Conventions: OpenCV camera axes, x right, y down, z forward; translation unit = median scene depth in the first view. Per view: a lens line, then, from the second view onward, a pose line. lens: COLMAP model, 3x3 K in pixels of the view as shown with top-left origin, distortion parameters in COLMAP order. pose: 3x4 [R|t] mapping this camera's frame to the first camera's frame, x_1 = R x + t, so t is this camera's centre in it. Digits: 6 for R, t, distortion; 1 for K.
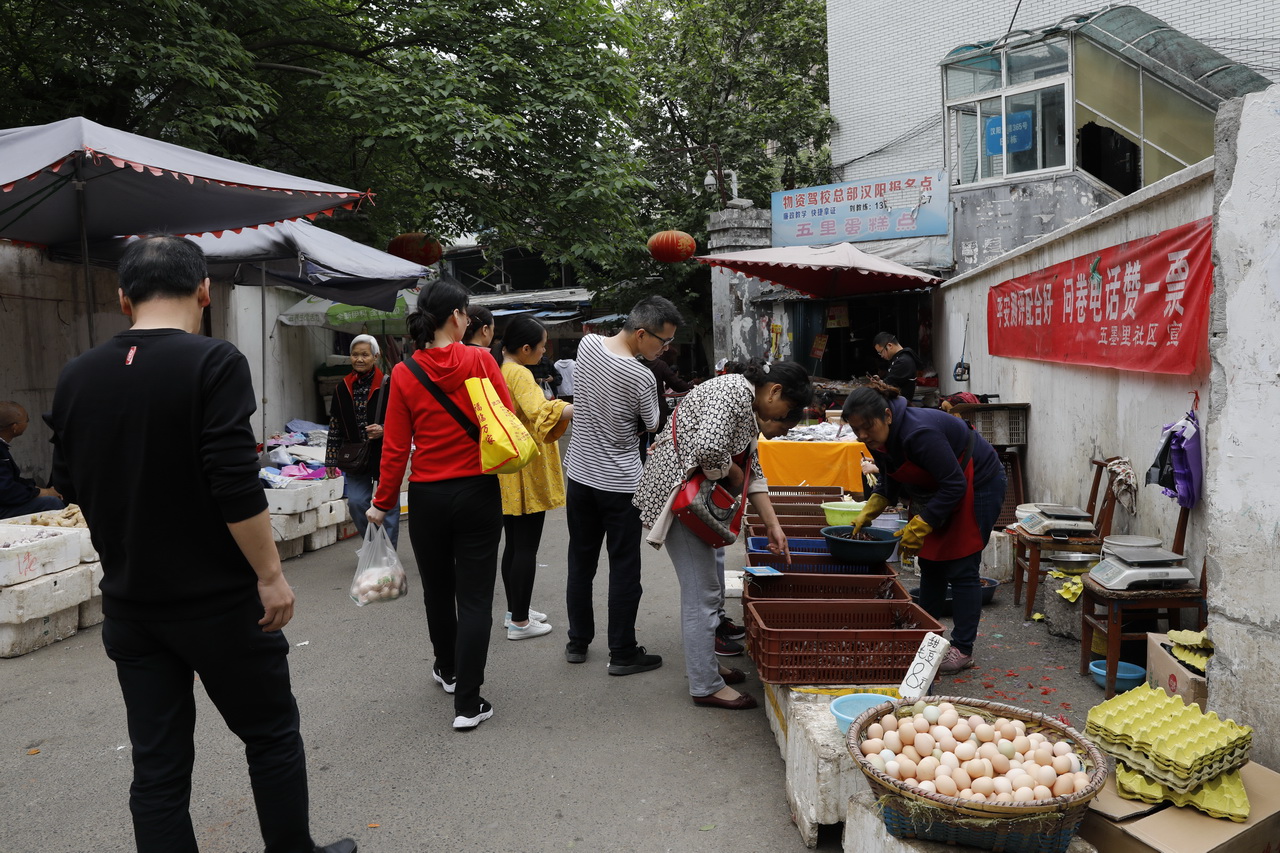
lens RADIAL K [[996.4, 0, 640.0], [0, 996.4, 426.5], [0, 0, 1]] dist [0.000257, -0.000001]
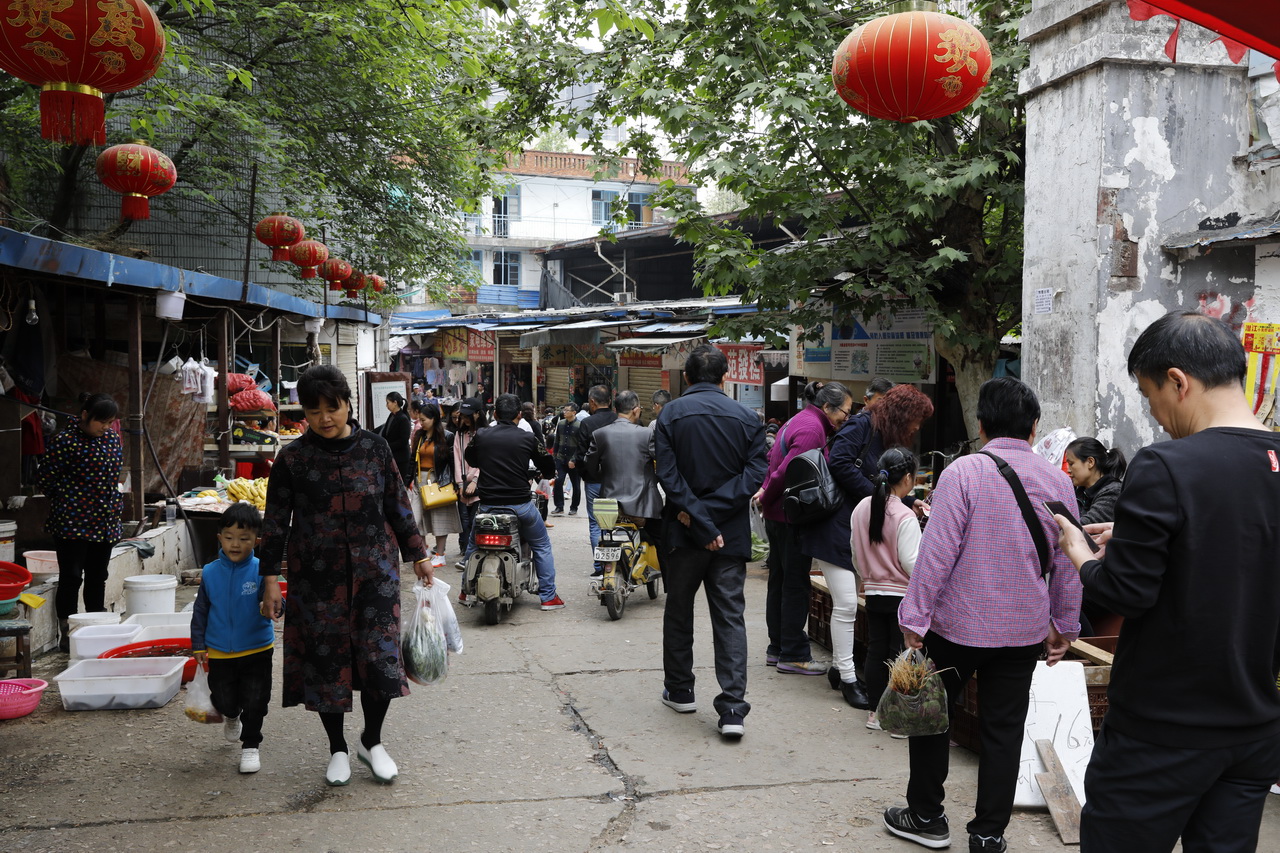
lens RADIAL K [[1284.4, 0, 640.0], [0, 1284.4, 426.5], [0, 0, 1]] dist [0.003580, 0.003225]
pose [[0.989602, 0.045474, -0.136454, 0.007392], [-0.052143, 0.997593, -0.045705, -0.044036], [0.134047, 0.052345, 0.989591, 0.585200]]
